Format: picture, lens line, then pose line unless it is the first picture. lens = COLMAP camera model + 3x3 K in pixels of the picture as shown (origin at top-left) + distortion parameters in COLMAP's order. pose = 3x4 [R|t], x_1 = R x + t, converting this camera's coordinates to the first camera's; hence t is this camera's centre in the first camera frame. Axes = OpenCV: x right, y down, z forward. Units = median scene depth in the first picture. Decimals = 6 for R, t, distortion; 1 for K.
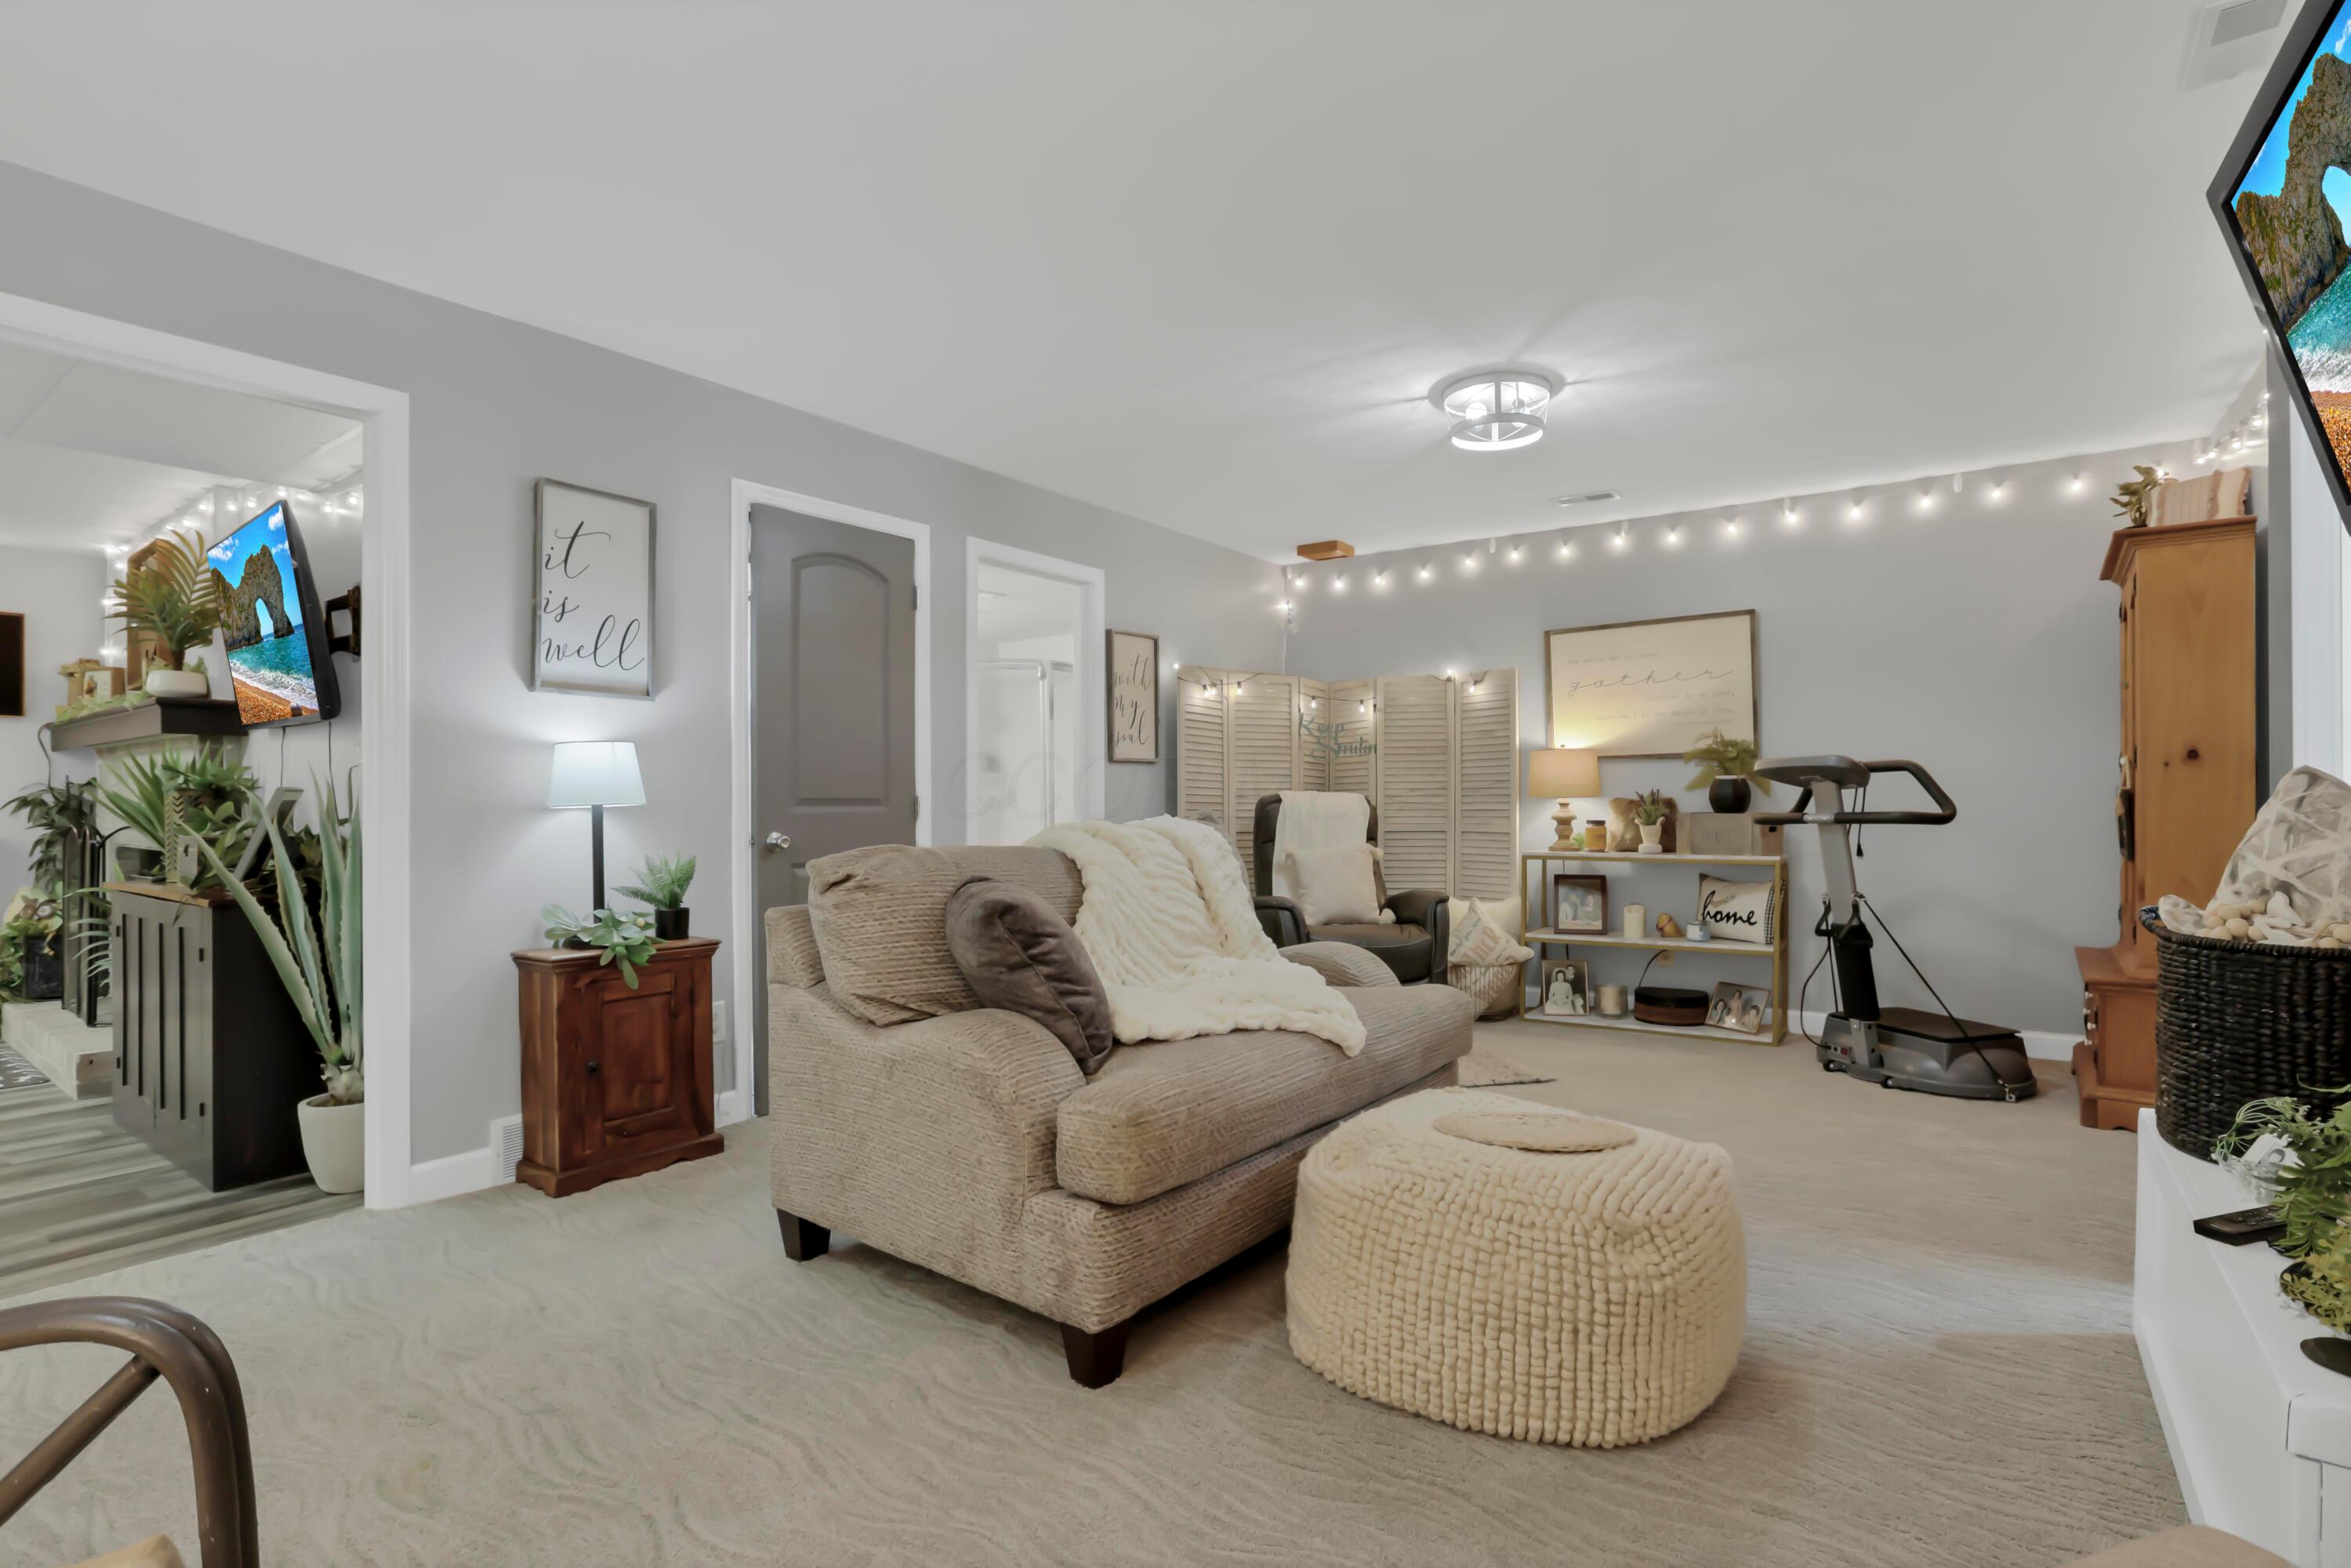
lens RADIAL K [[1116.2, 0, 1186.8], [0, 1116.2, 795.4], [0, 0, 1]] dist [-0.029513, -0.000439]
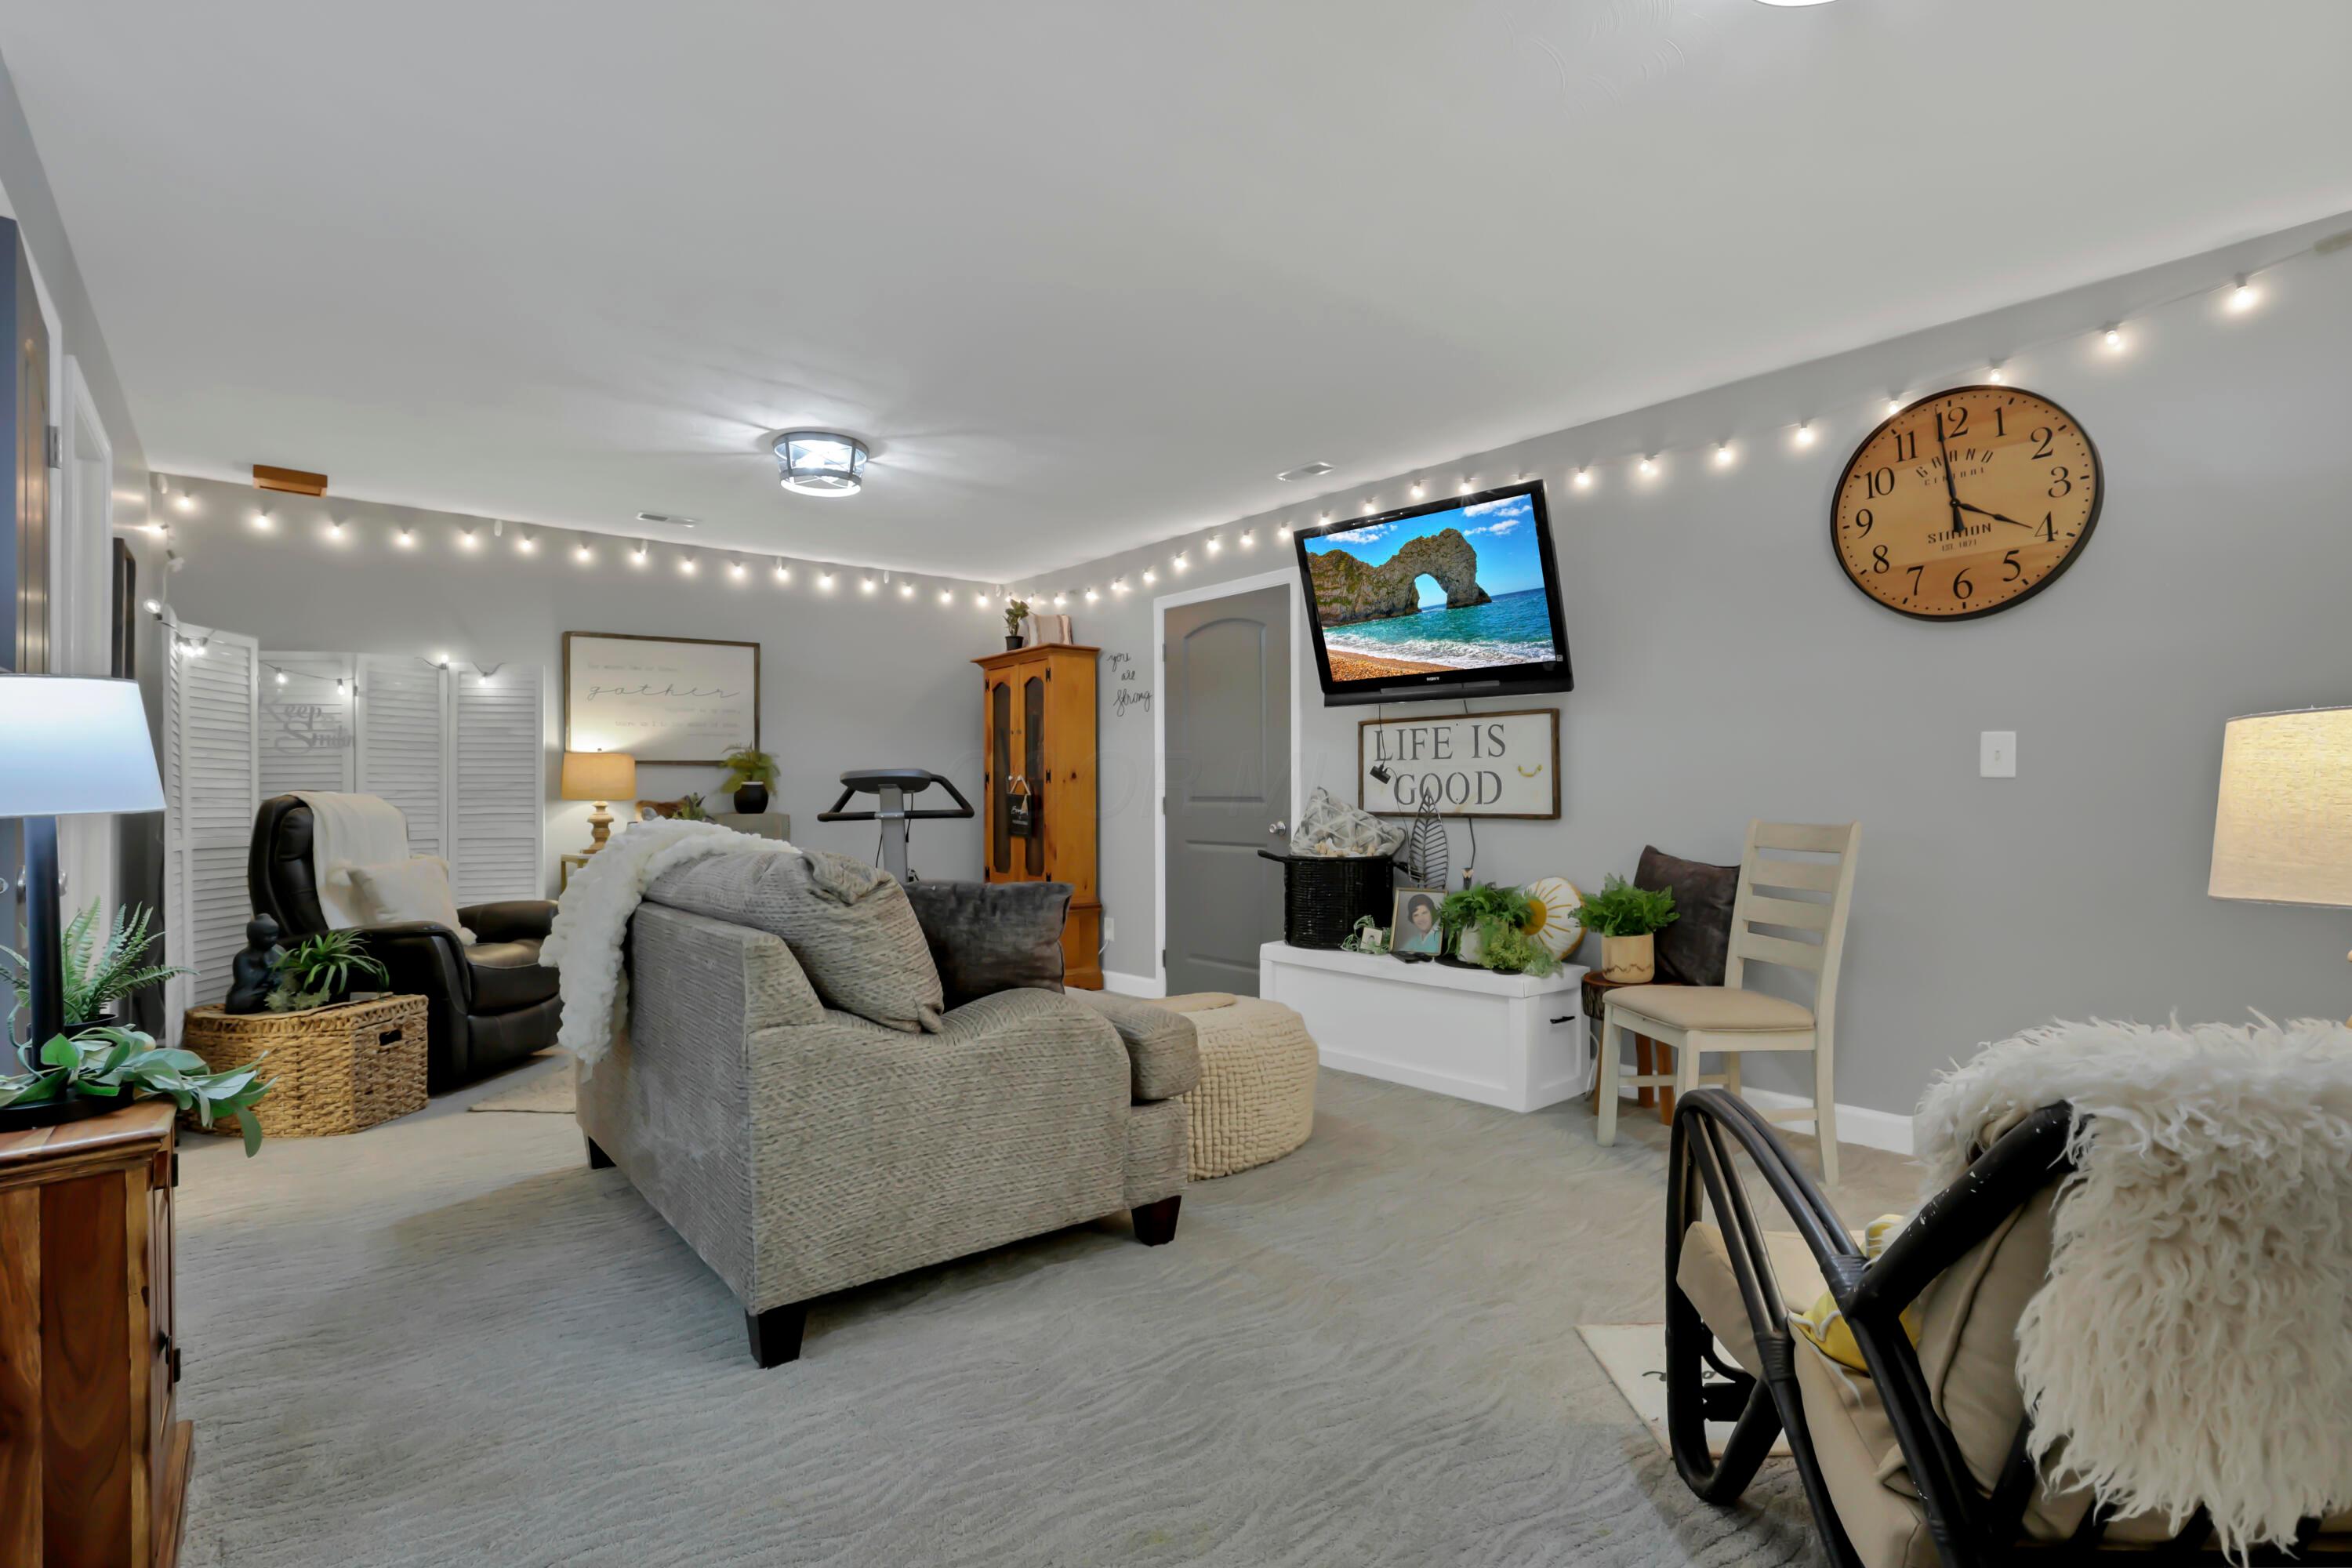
lens RADIAL K [[1116.6, 0, 1172.1], [0, 1116.6, 786.5], [0, 0, 1]] dist [-0.029513, -0.000439]
pose [[0.263006, 0.012326, 0.964715, -0.511367], [0.000211, 0.999918, -0.012833, 0.002504], [-0.964794, 0.003579, 0.262982, 0.242066]]
